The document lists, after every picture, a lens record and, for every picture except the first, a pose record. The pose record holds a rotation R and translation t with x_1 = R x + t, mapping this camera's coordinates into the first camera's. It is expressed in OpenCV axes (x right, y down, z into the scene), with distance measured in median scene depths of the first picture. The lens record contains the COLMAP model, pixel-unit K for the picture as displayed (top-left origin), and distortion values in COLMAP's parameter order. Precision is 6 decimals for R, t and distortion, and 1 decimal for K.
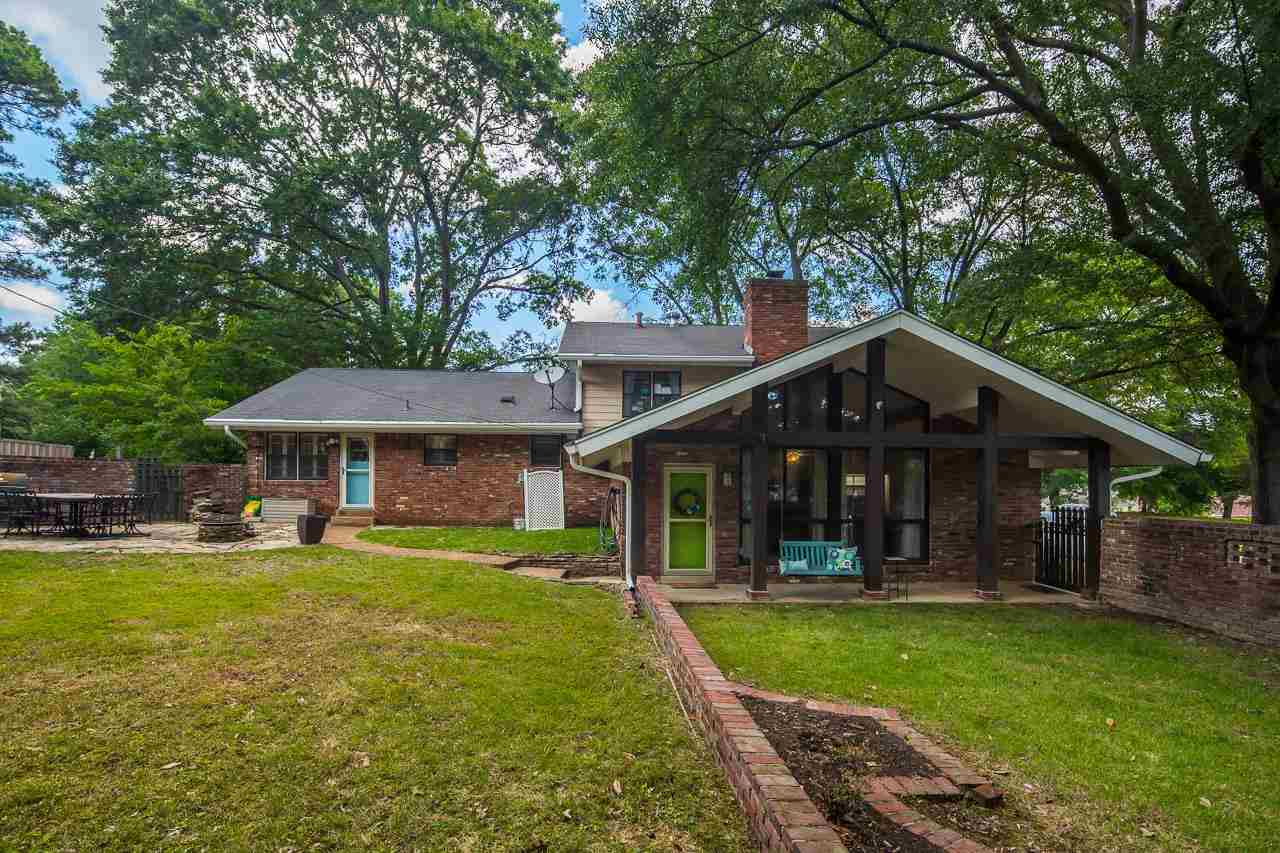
lens RADIAL K [[637.0, 0, 640.0], [0, 637.0, 426.5], [0, 0, 1]] dist [0.001374, 0.000106]
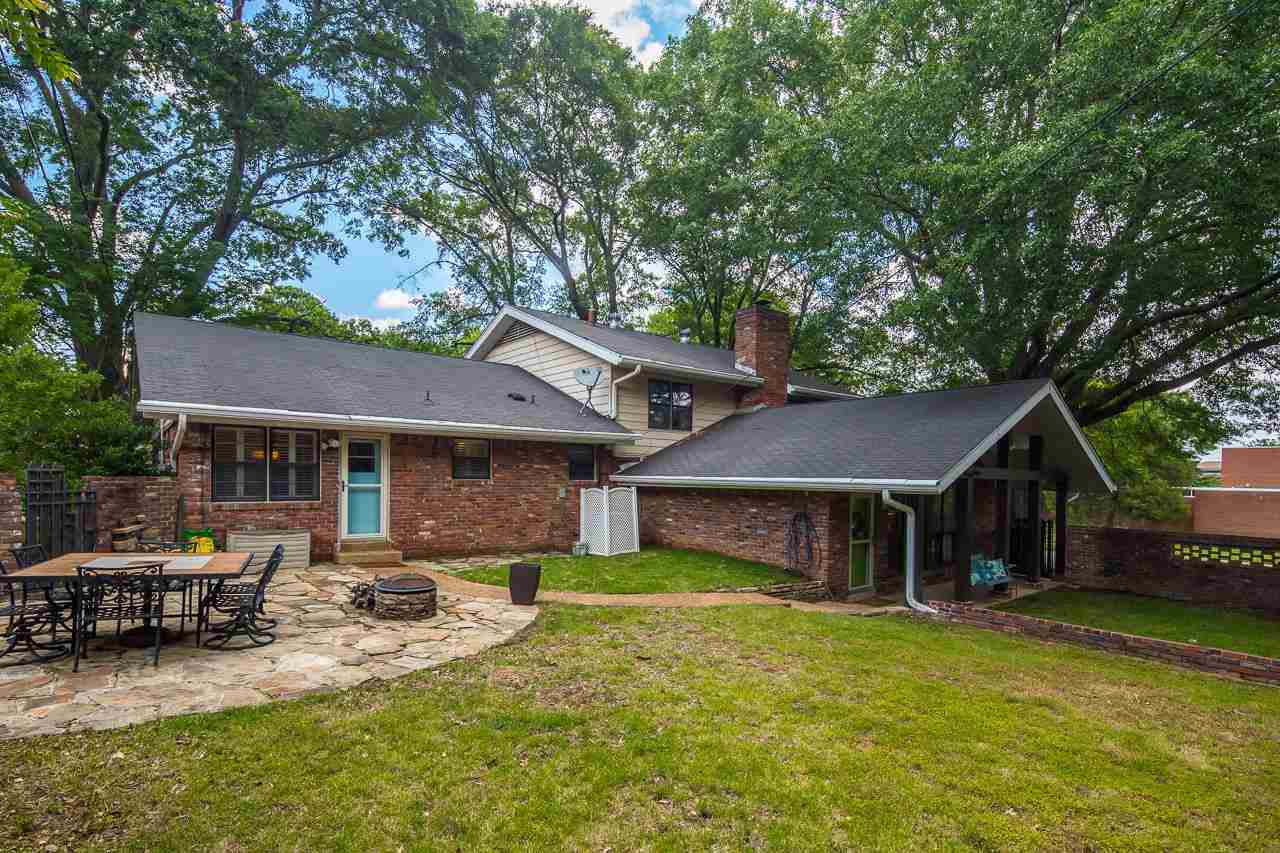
lens RADIAL K [[625.1, 0, 640.0], [0, 625.1, 426.5], [0, 0, 1]] dist [-0.002132, -0.000152]
pose [[0.798682, 0.052378, 0.599469, -0.618089], [-0.067406, 0.997722, 0.002631, -0.018470], [-0.597966, -0.042509, 0.800394, 0.271505]]
